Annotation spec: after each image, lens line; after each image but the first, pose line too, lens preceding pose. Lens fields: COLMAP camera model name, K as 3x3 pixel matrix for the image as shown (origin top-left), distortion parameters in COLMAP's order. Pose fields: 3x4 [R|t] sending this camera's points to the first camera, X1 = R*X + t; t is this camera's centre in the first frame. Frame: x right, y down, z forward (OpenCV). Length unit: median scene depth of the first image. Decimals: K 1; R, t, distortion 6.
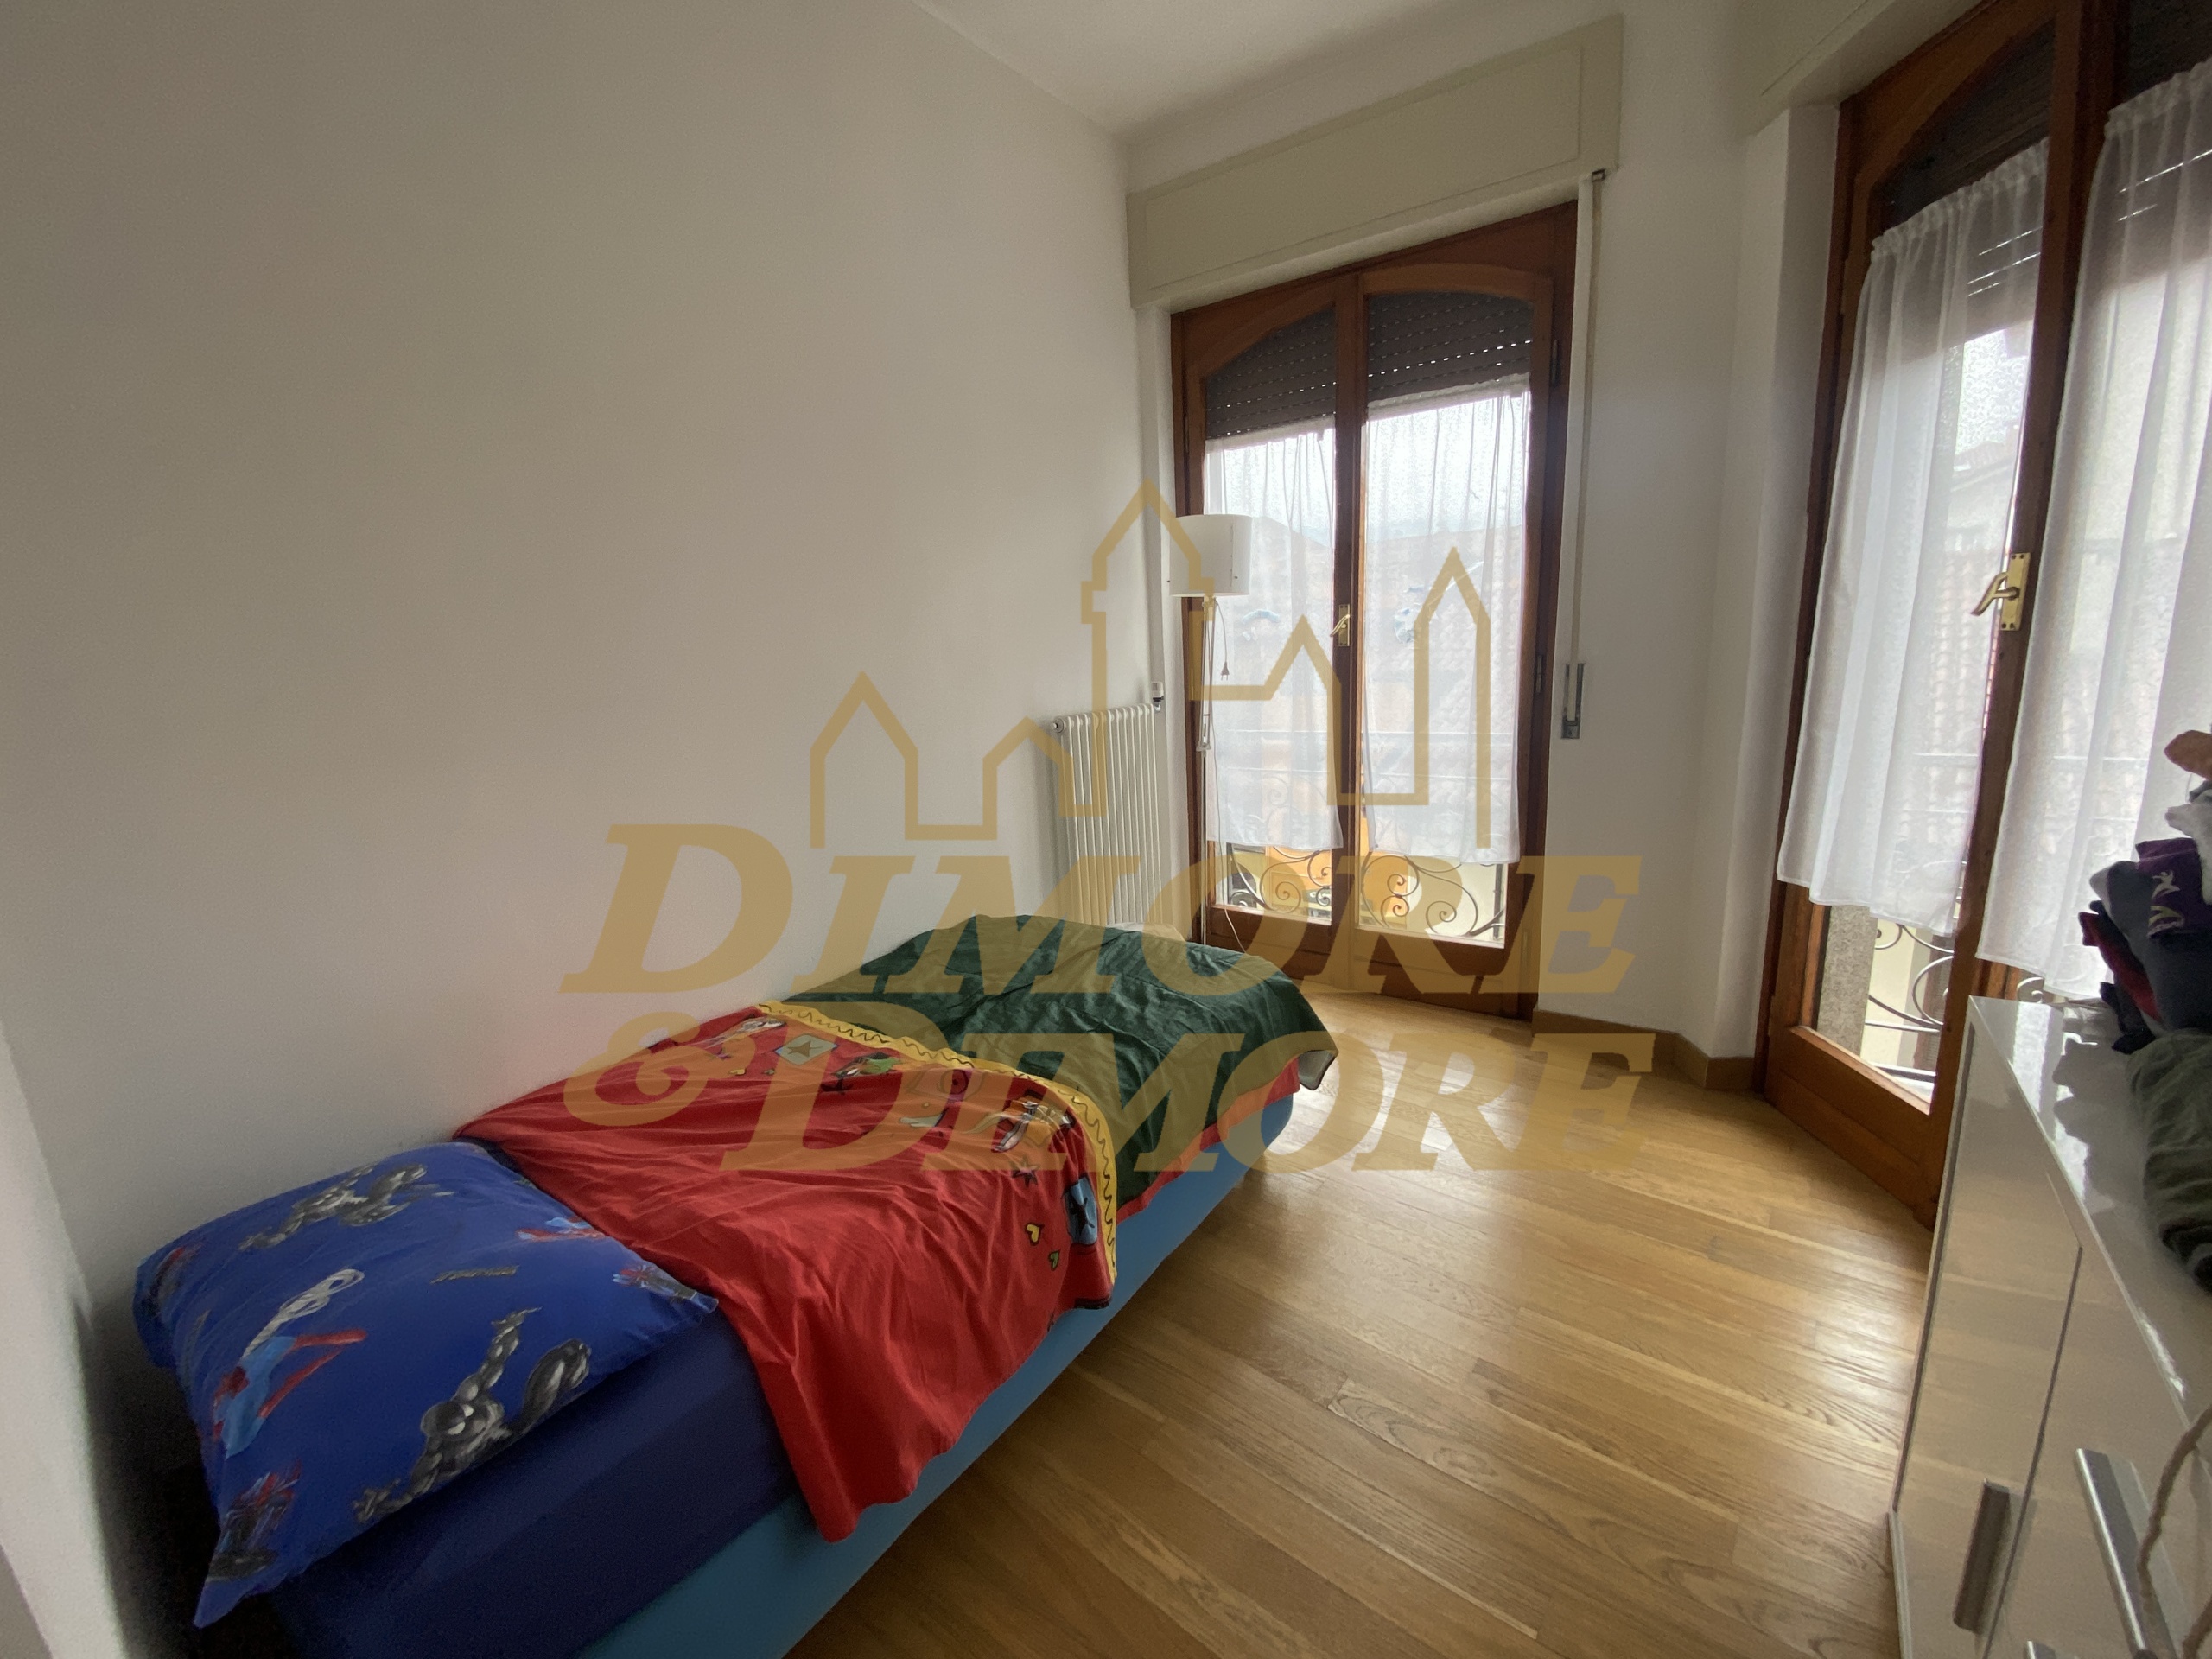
lens RADIAL K [[892.7, 0, 1108.8], [0, 892.7, 847.1], [0, 0, 1]] dist [0.020673, -0.018594]
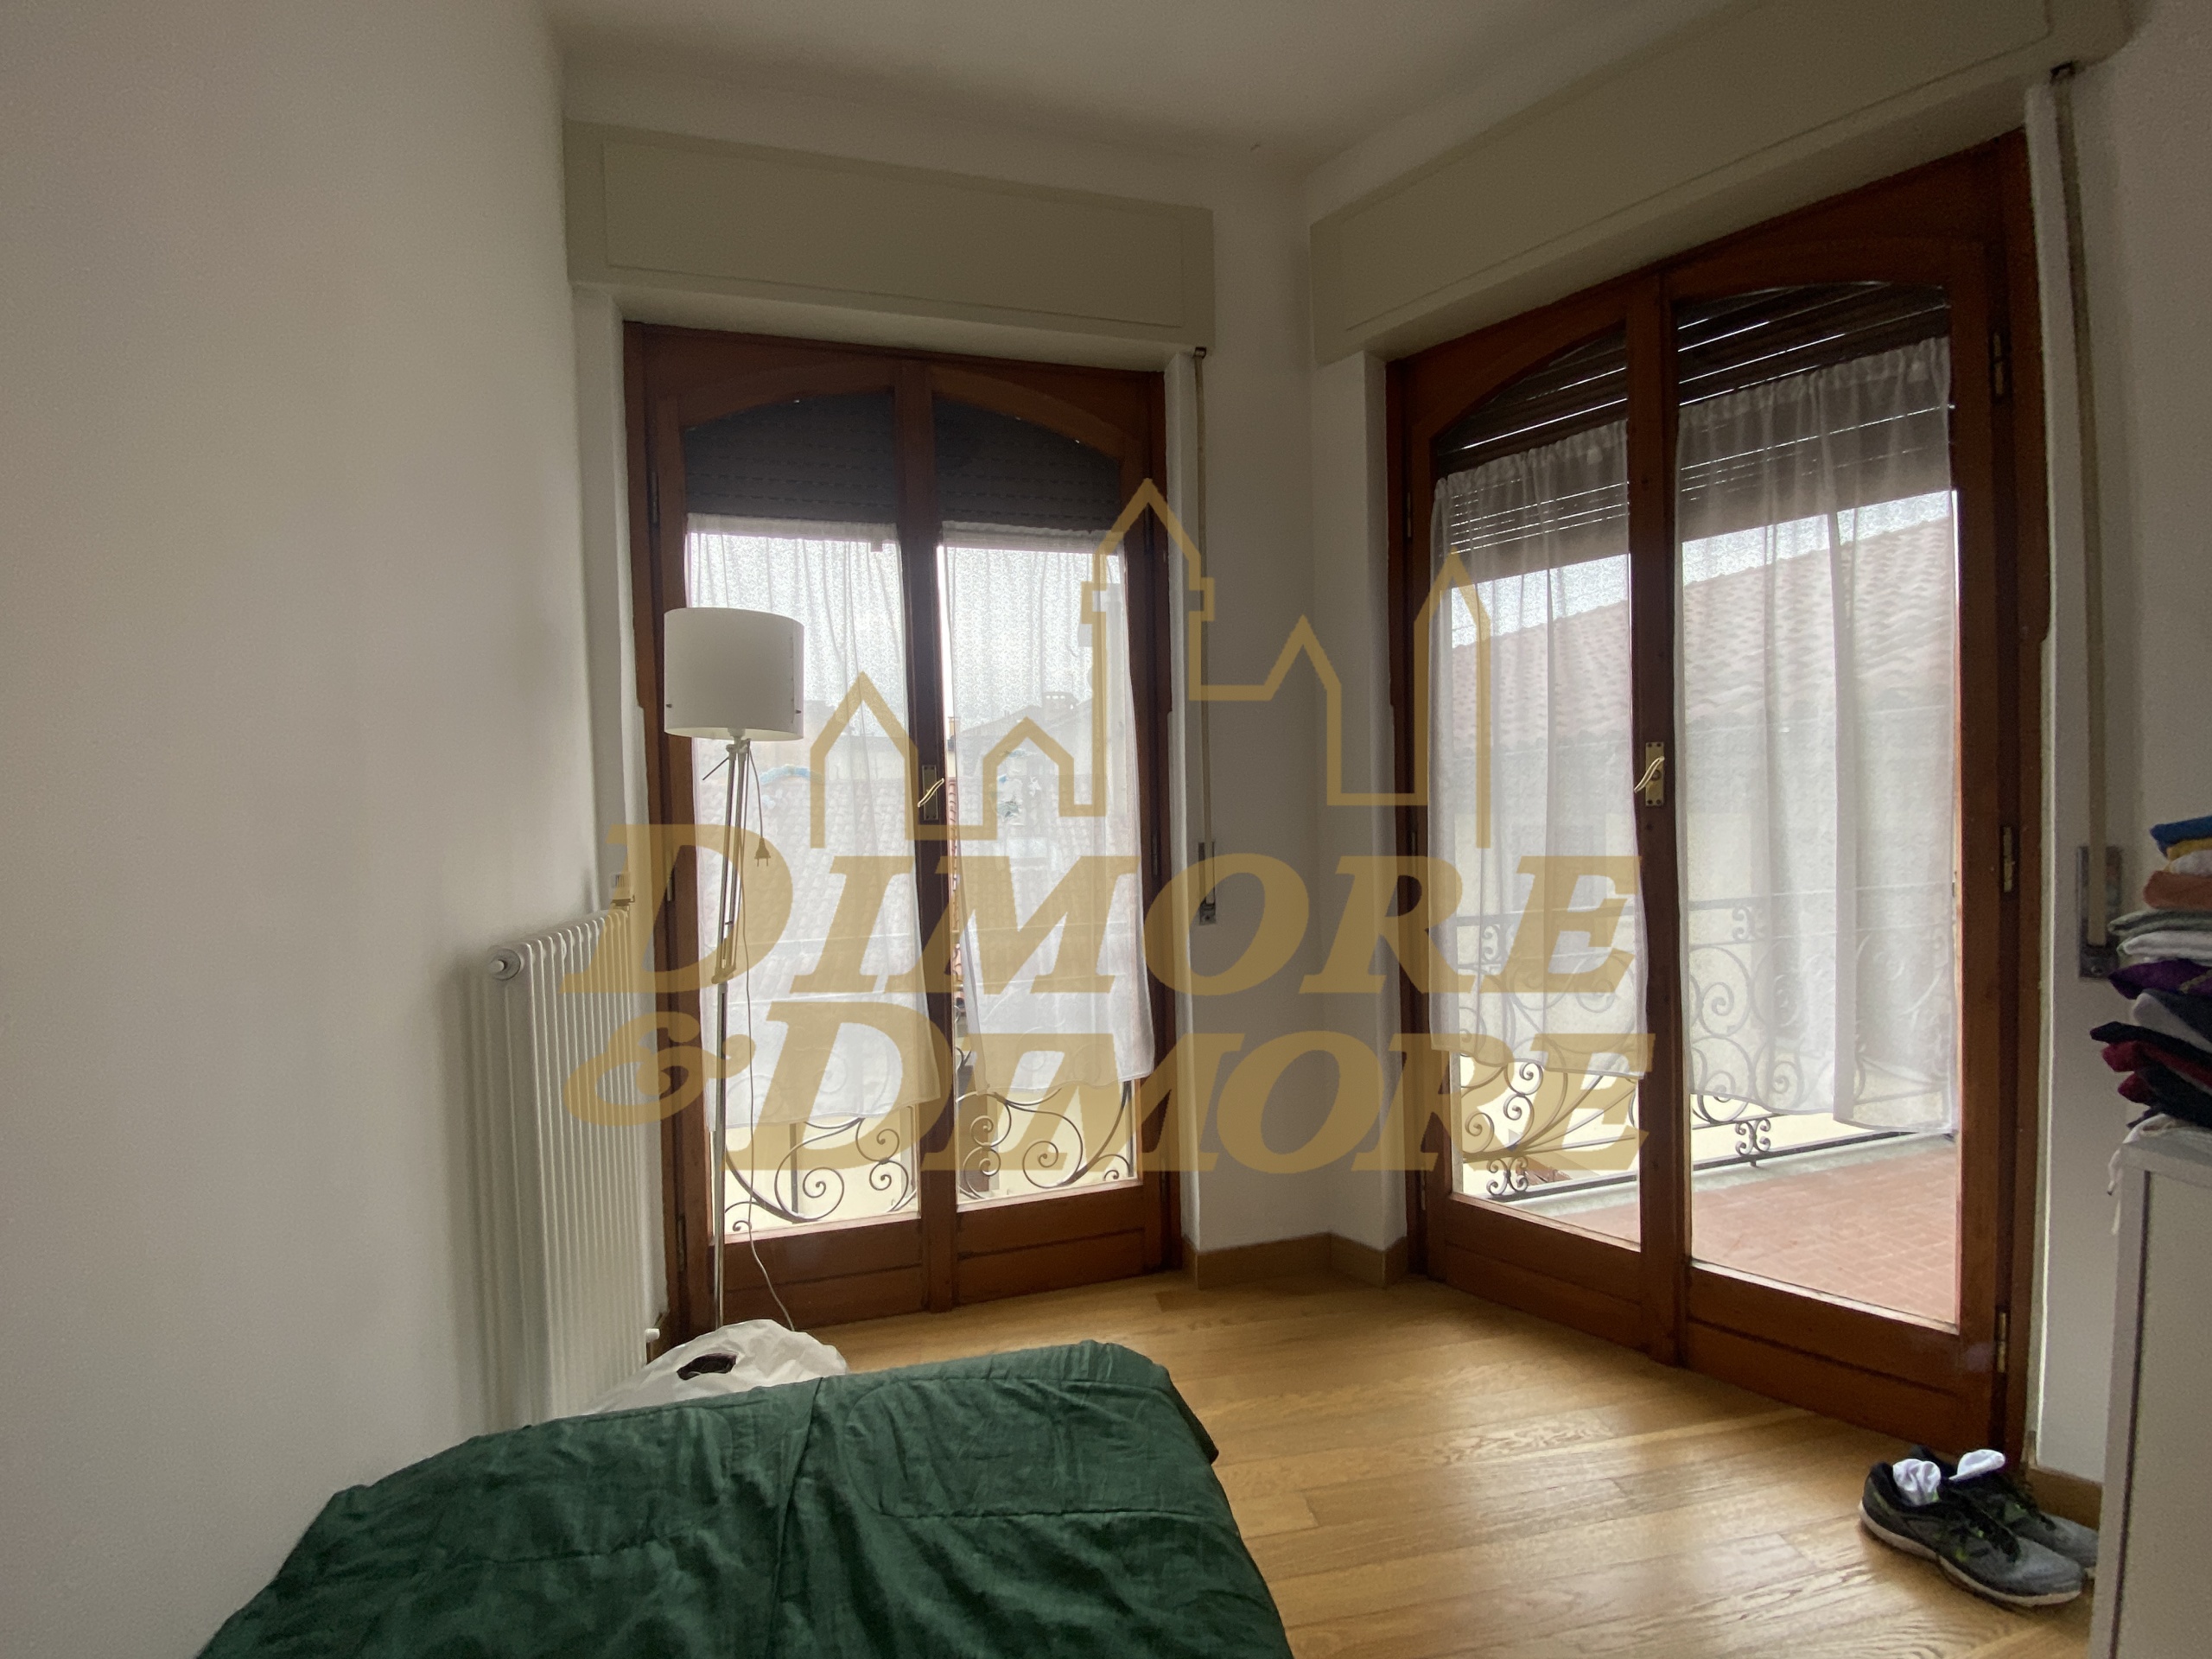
lens RADIAL K [[892.7, 0, 1108.8], [0, 892.7, 847.1], [0, 0, 1]] dist [0.020673, -0.018594]
pose [[0.666455, -0.000571, 0.745545, -0.238127], [0.159349, 0.977001, -0.141696, -0.095930], [-0.728317, 0.213235, 0.651218, 0.527349]]
